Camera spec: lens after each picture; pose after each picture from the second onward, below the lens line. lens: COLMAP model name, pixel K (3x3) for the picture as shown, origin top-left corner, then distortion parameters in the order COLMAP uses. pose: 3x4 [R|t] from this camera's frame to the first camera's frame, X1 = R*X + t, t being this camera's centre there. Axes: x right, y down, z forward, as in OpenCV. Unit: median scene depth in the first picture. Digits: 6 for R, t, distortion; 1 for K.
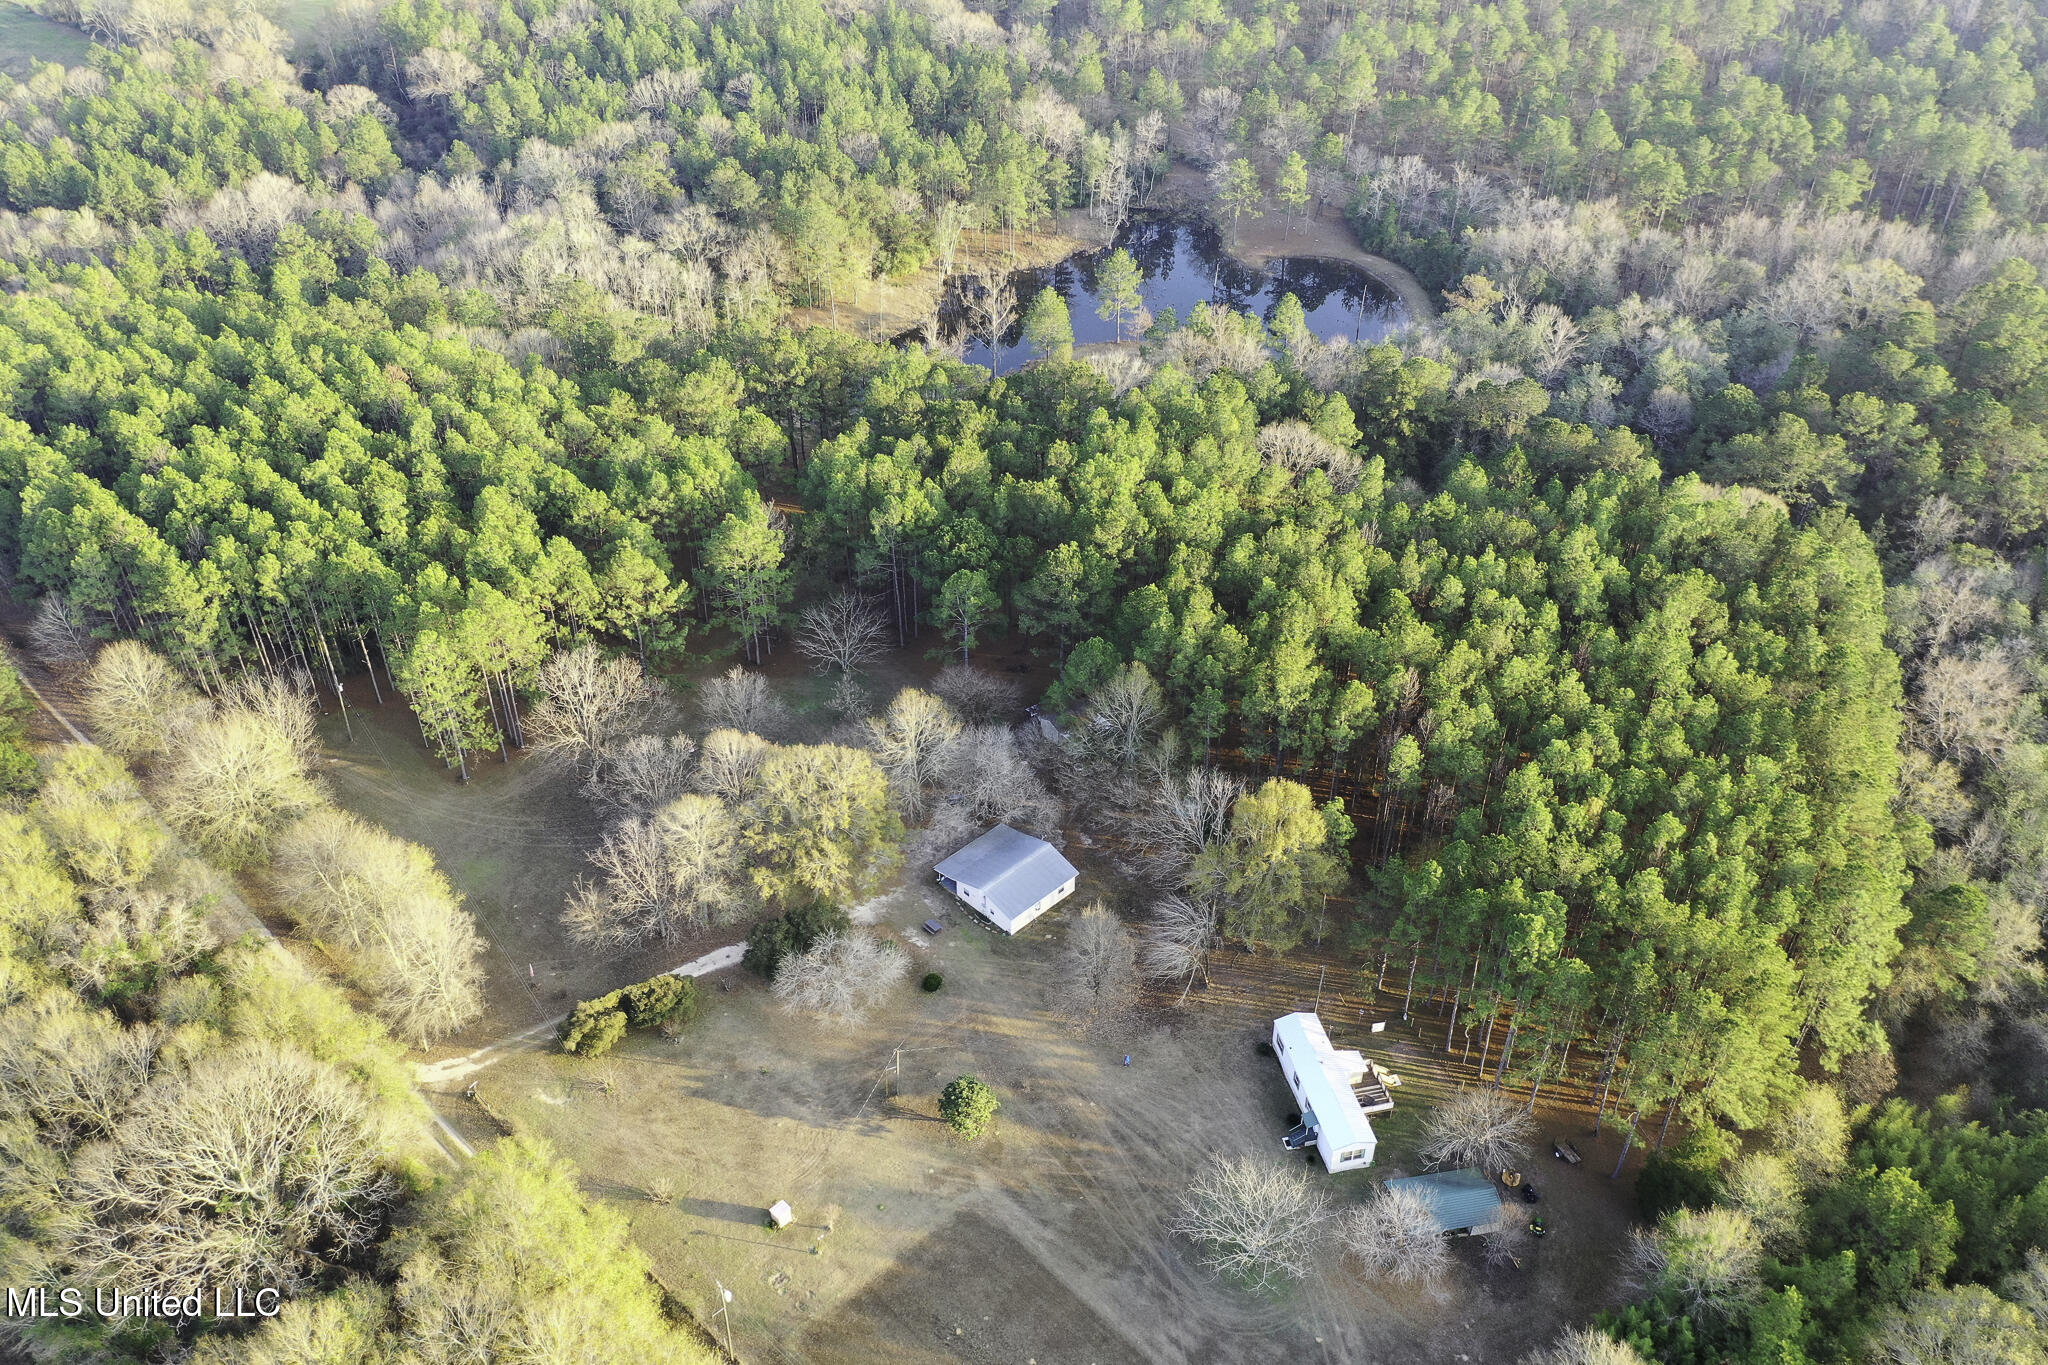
lens RADIAL K [[1630.5, 0, 1029.9], [0, 1630.5, 687.2], [0, 0, 1]] dist [0.008921, -0.000205]
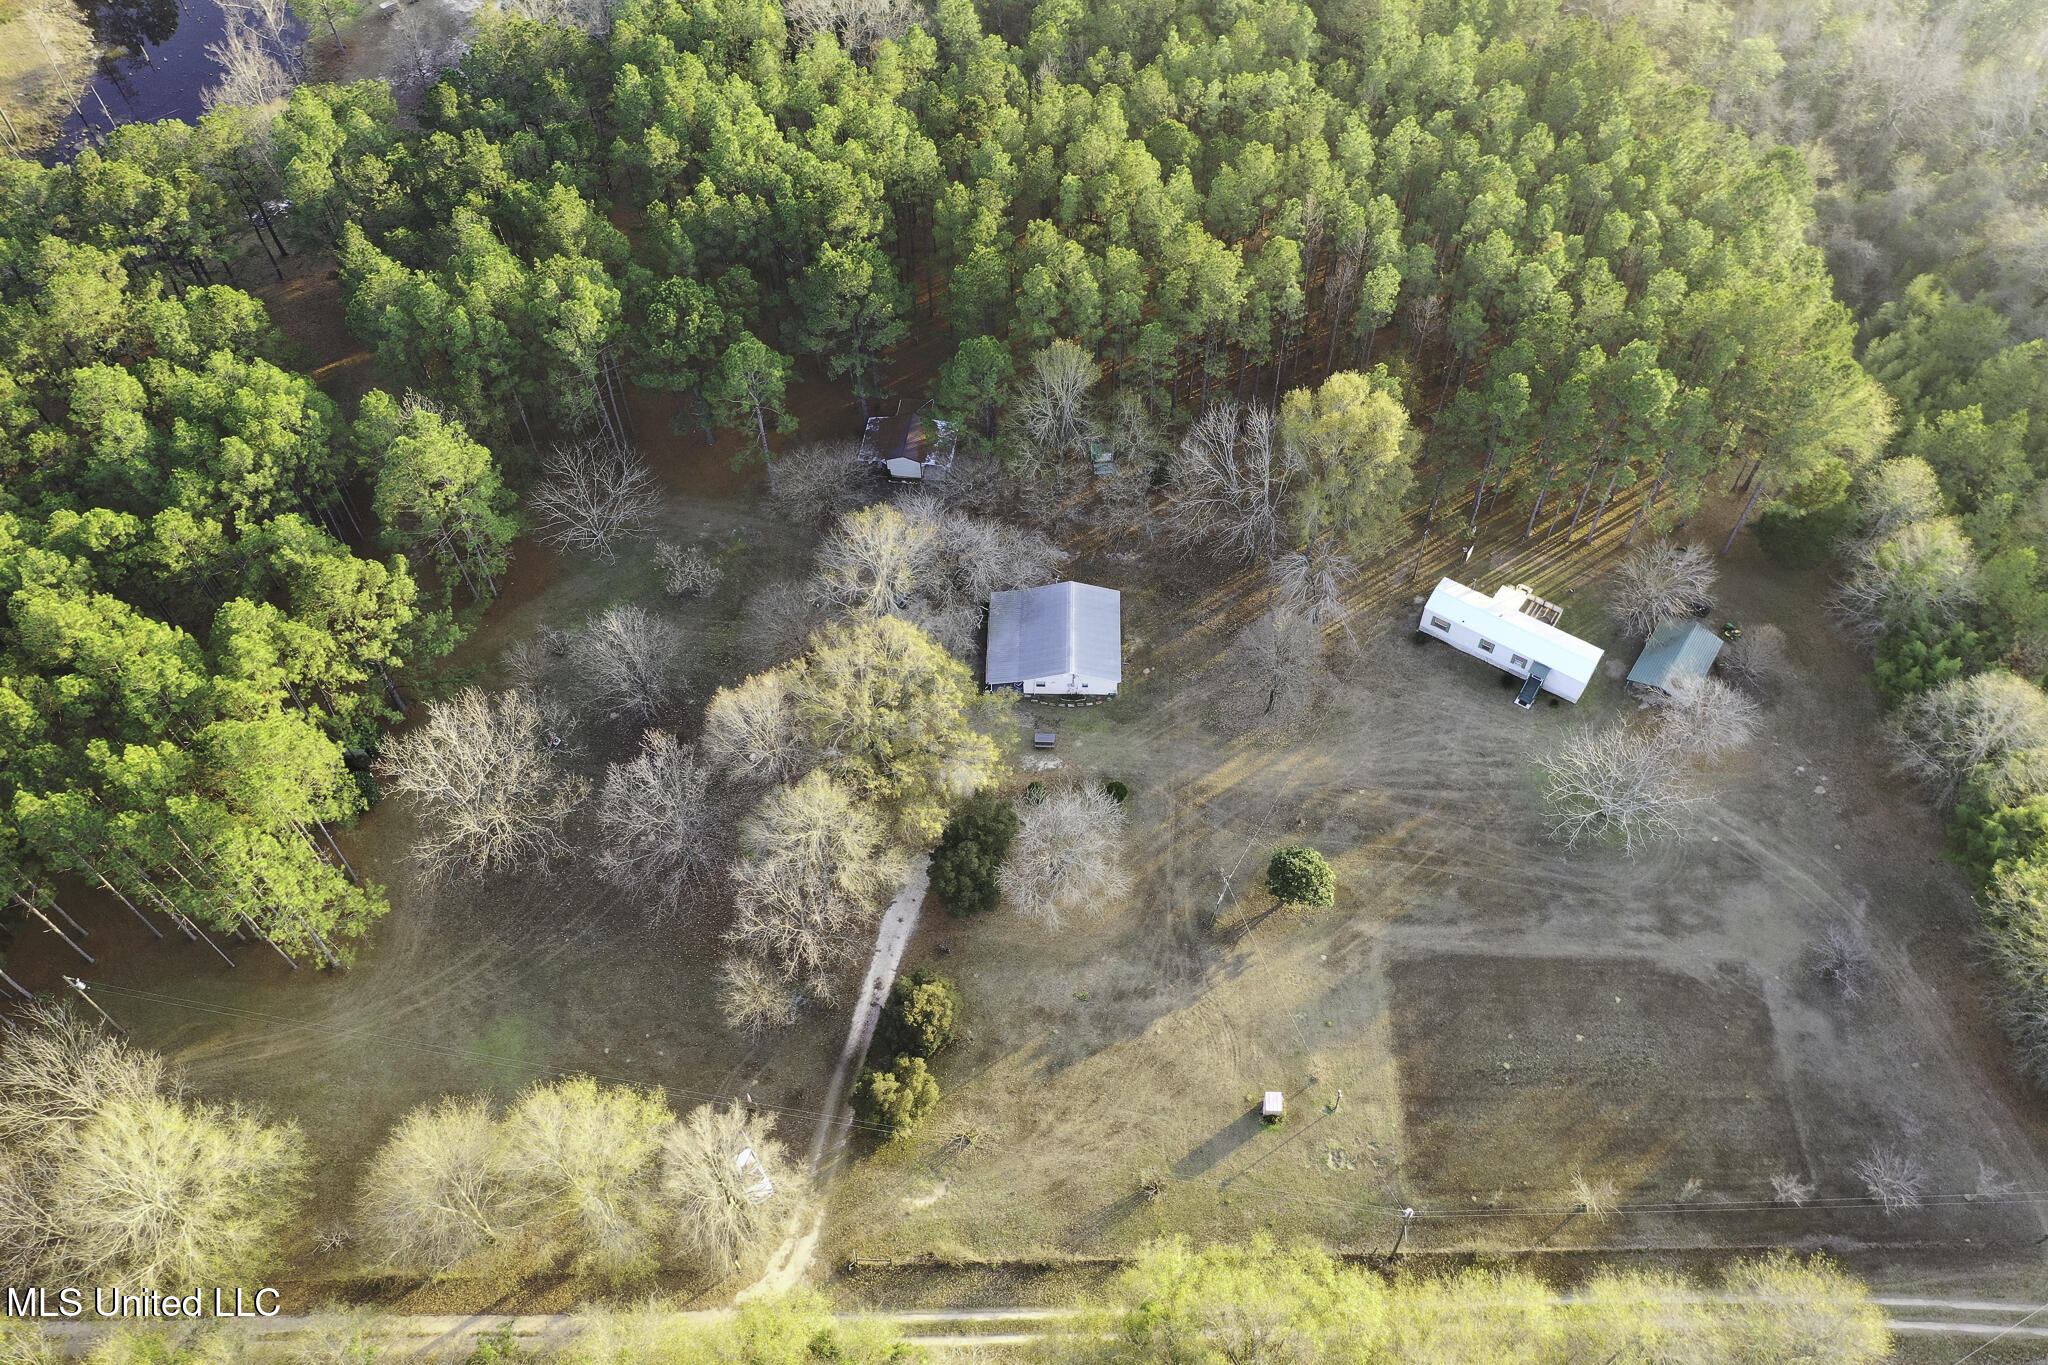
lens RADIAL K [[1630.5, 0, 1023.5], [0, 1630.5, 685.2], [0, 0, 1]] dist [0.008921, -0.000205]
pose [[0.718697, -0.571527, 0.396021, -0.418571], [0.424544, 0.811748, 0.401033, -0.237405], [-0.550670, -0.120092, 0.826039, 0.344243]]
